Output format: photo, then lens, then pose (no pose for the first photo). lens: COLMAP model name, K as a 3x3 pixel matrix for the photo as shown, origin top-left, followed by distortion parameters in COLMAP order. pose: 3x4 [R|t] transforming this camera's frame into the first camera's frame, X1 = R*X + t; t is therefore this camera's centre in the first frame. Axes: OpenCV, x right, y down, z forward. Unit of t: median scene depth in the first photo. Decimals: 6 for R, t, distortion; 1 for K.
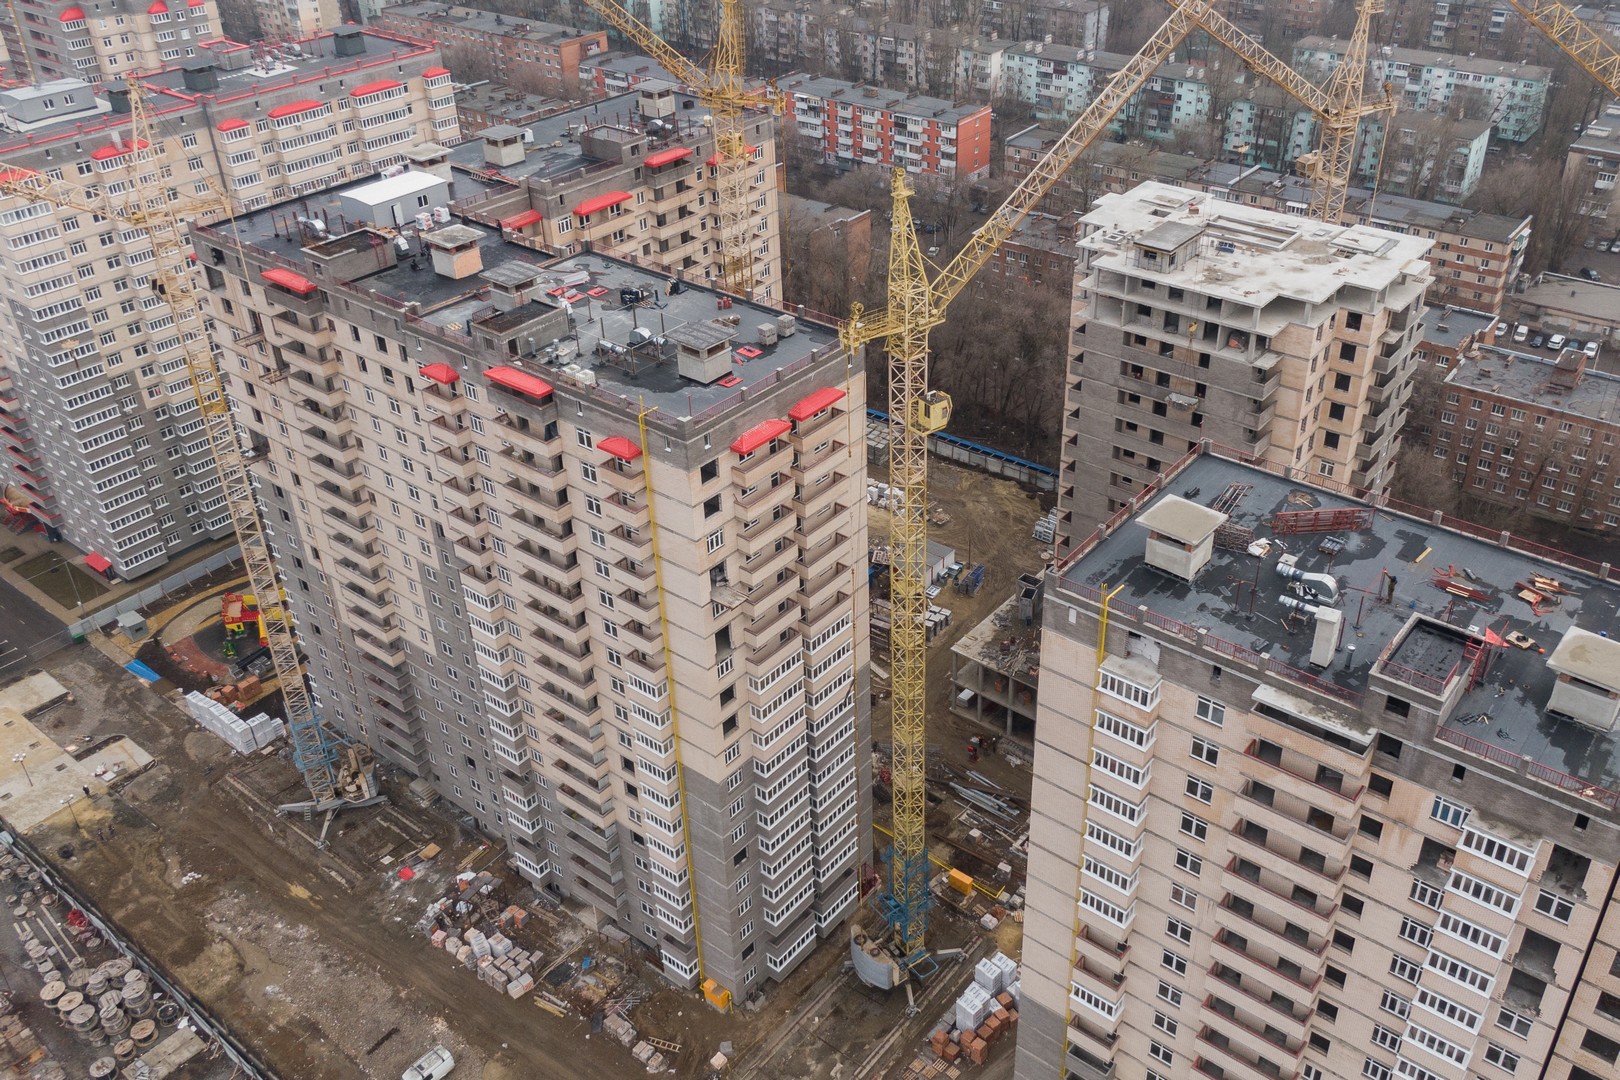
lens RADIAL K [[1386.0, 0, 889.1], [0, 1386.0, 507.1], [0, 0, 1]] dist [0.041797, -0.064261]
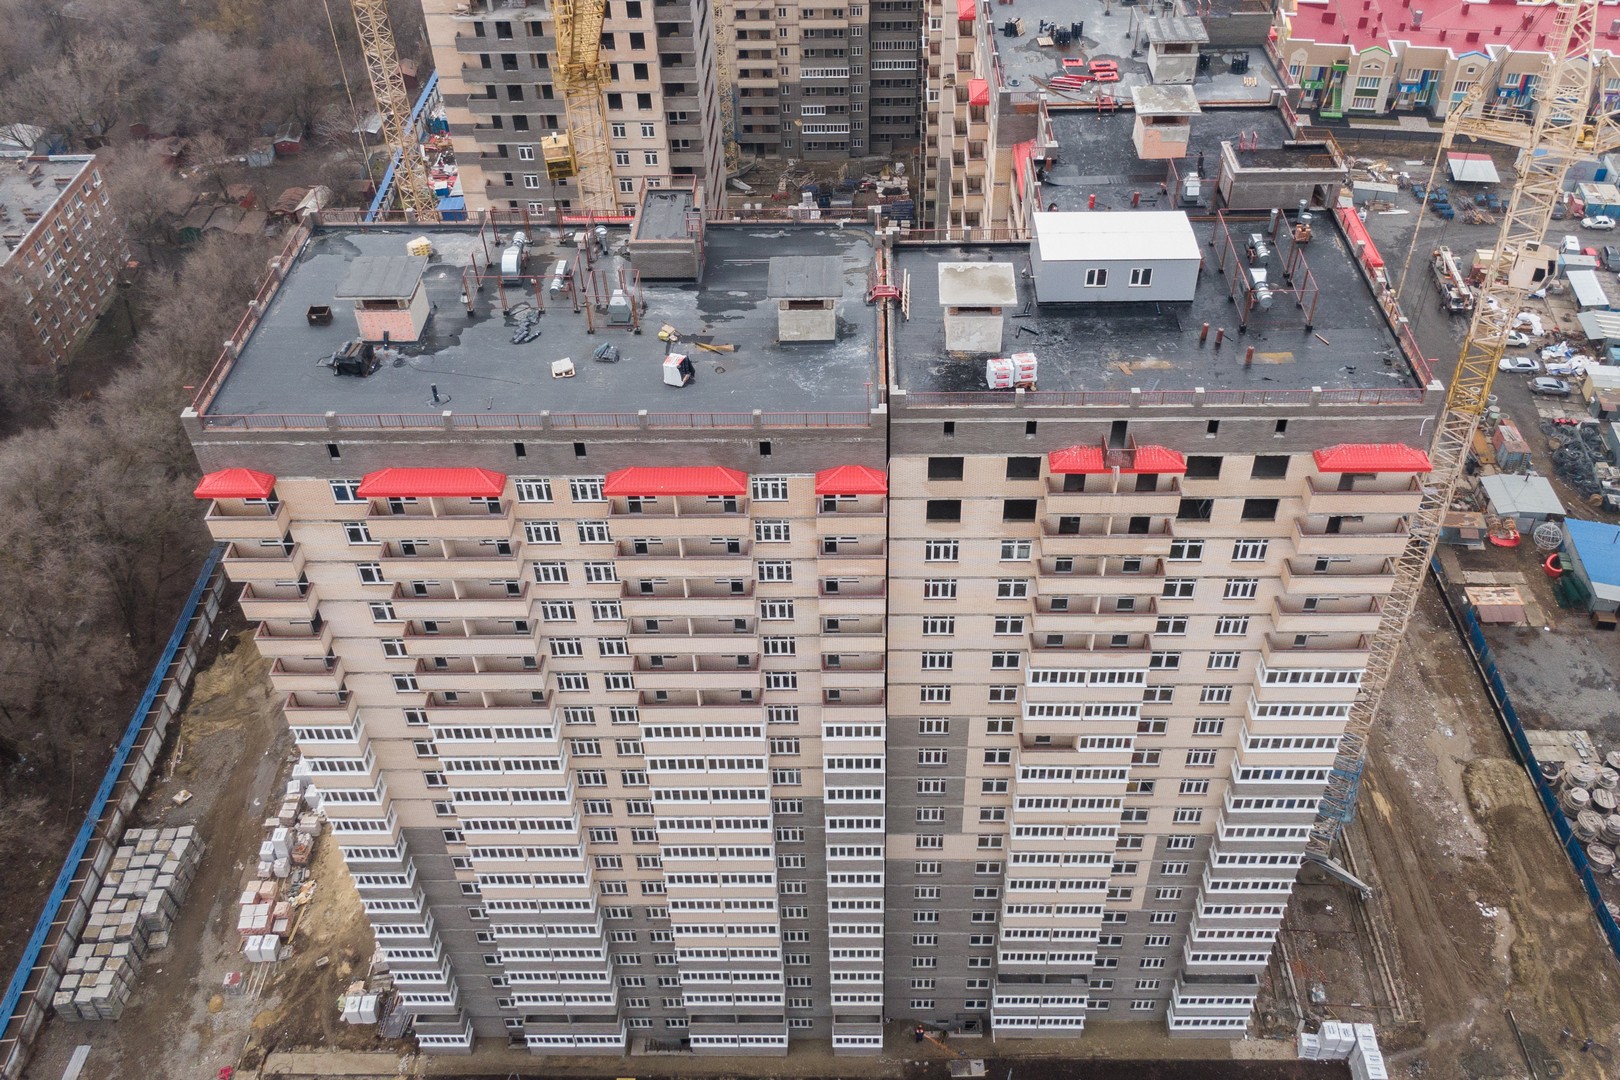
lens RADIAL K [[1386.0, 0, 825.8], [0, 1386.0, 455.8], [0, 0, 1]] dist [0.041797, -0.064261]
pose [[-0.592646, -0.497262, 0.633641, -0.713176], [0.442319, 0.456526, 0.771970, -0.700554], [-0.673145, 0.737777, -0.050610, 1.206890]]
